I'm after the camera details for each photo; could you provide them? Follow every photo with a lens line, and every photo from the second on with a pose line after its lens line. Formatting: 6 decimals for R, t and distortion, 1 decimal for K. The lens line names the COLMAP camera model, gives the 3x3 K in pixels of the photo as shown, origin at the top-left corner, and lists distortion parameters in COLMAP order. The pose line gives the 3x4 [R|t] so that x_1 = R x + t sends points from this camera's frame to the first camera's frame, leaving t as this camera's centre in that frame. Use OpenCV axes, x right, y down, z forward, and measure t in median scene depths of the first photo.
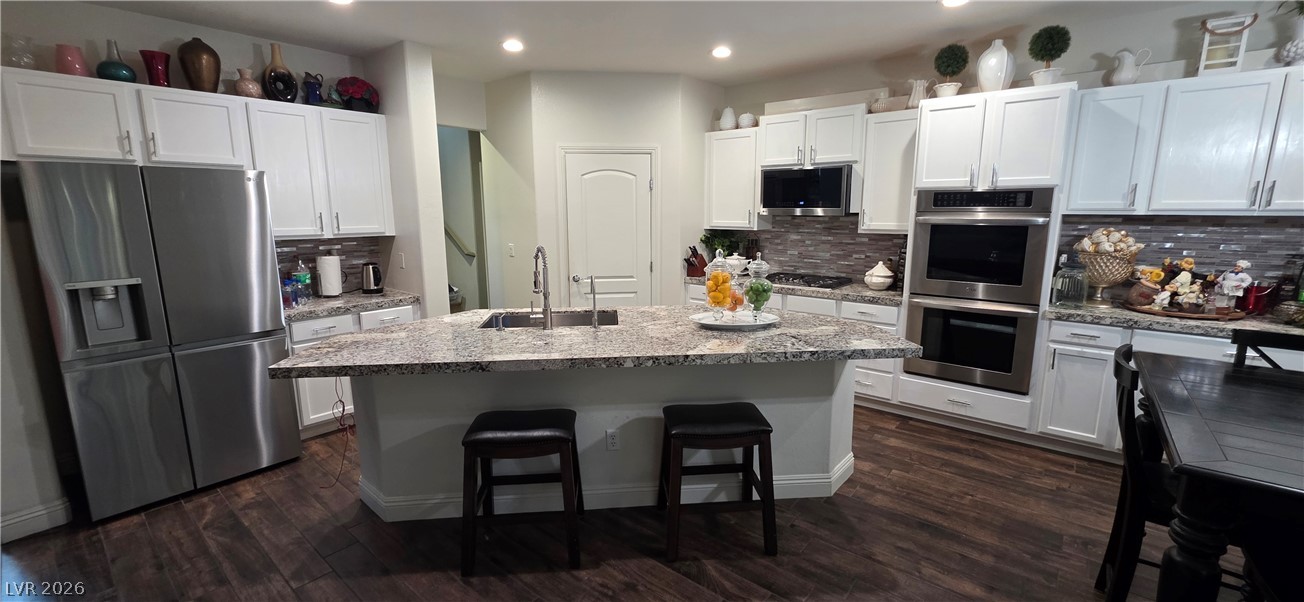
lens RADIAL K [[523.6, 0, 652.0], [0, 523.6, 301.0], [0, 0, 1]] dist [-0.000539, -0.000072]
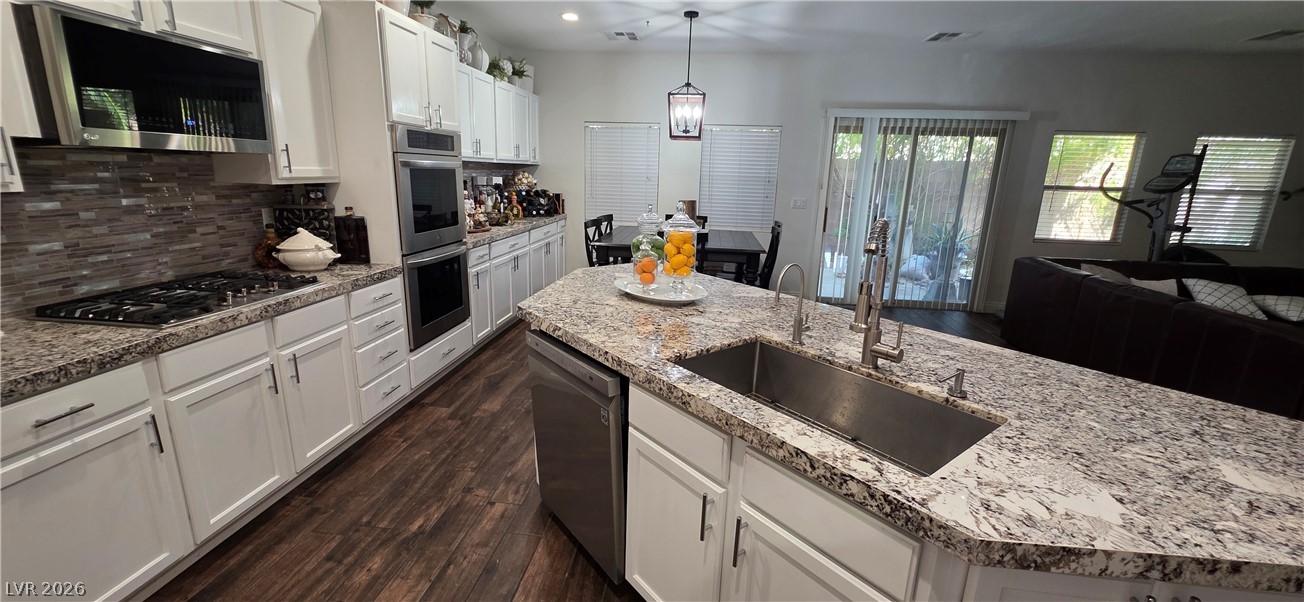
lens RADIAL K [[523.6, 0, 652.0], [0, 523.6, 301.0], [0, 0, 1]] dist [-0.000539, -0.000072]
pose [[-0.547397, -0.212871, 0.809347, -0.375805], [0.122562, 0.936289, 0.329153, -0.163709], [-0.827849, 0.279373, -0.486432, 1.066733]]
